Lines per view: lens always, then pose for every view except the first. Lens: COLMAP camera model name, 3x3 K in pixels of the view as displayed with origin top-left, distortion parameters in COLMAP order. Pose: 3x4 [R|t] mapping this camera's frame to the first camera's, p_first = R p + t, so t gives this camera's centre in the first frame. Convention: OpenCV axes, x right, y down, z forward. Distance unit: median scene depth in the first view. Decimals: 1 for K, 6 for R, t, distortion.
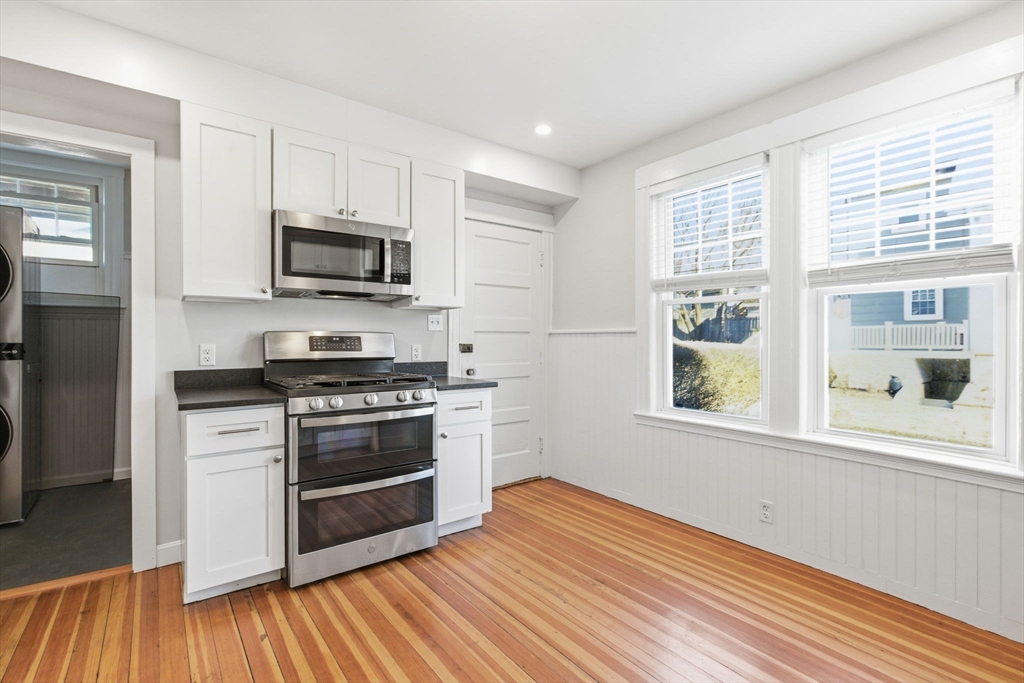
lens RADIAL K [[472.4, 0, 510.2], [0, 472.4, 336.4], [0, 0, 1]] dist [-0.008519, 0.002489]
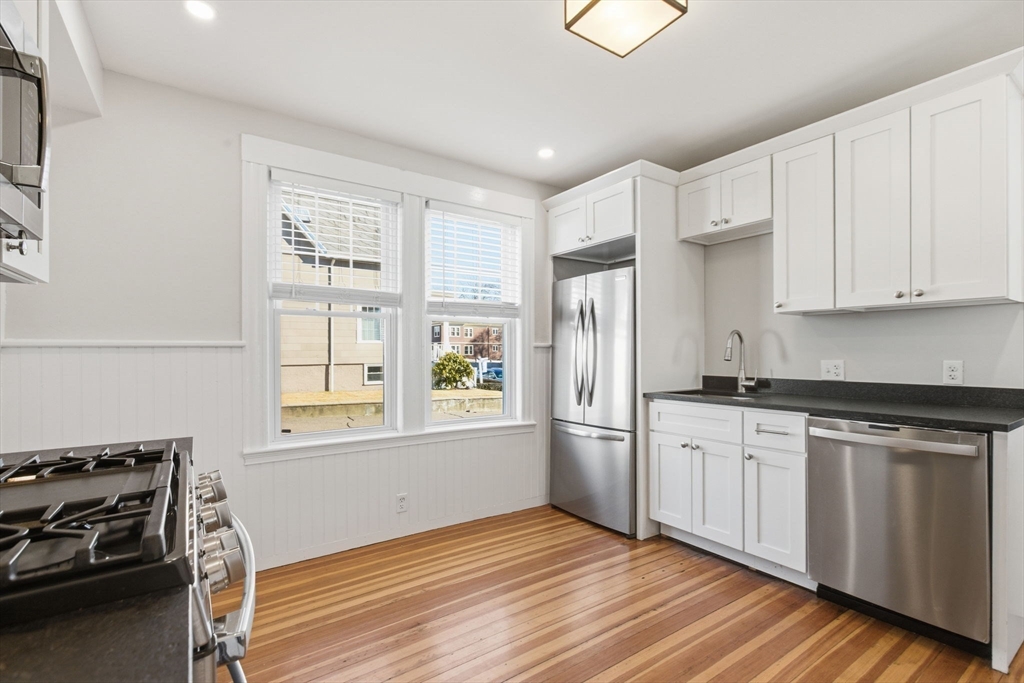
lens RADIAL K [[472.4, 0, 513.1], [0, 472.4, 351.1], [0, 0, 1]] dist [-0.008519, 0.002489]
pose [[0.036047, 0.001149, 0.999349, -0.595468], [-0.000154, 0.999999, -0.001145, -0.001663], [-0.999350, -0.000113, 0.036047, 0.665707]]
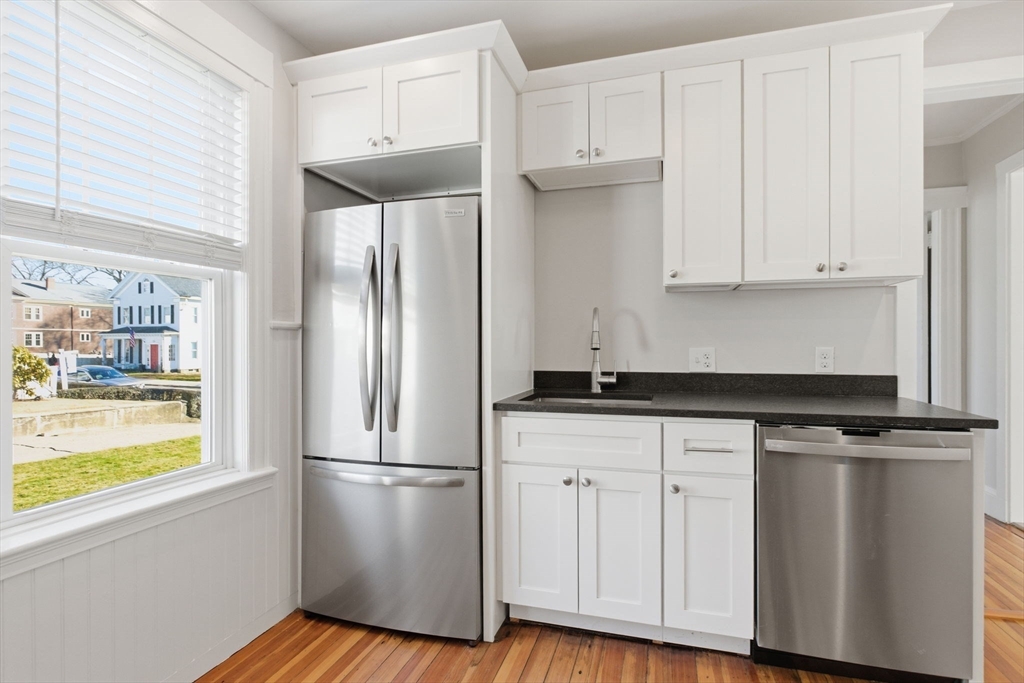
lens RADIAL K [[508.1, 0, 511.7], [0, 508.1, 341.0], [0, 0, 1]] dist [-0.014643, 0.003018]
pose [[-0.593187, 0.001684, 0.805063, -0.075315], [0.000052, 0.999998, -0.002053, 0.006808], [-0.805065, -0.001176, -0.593186, 0.818426]]
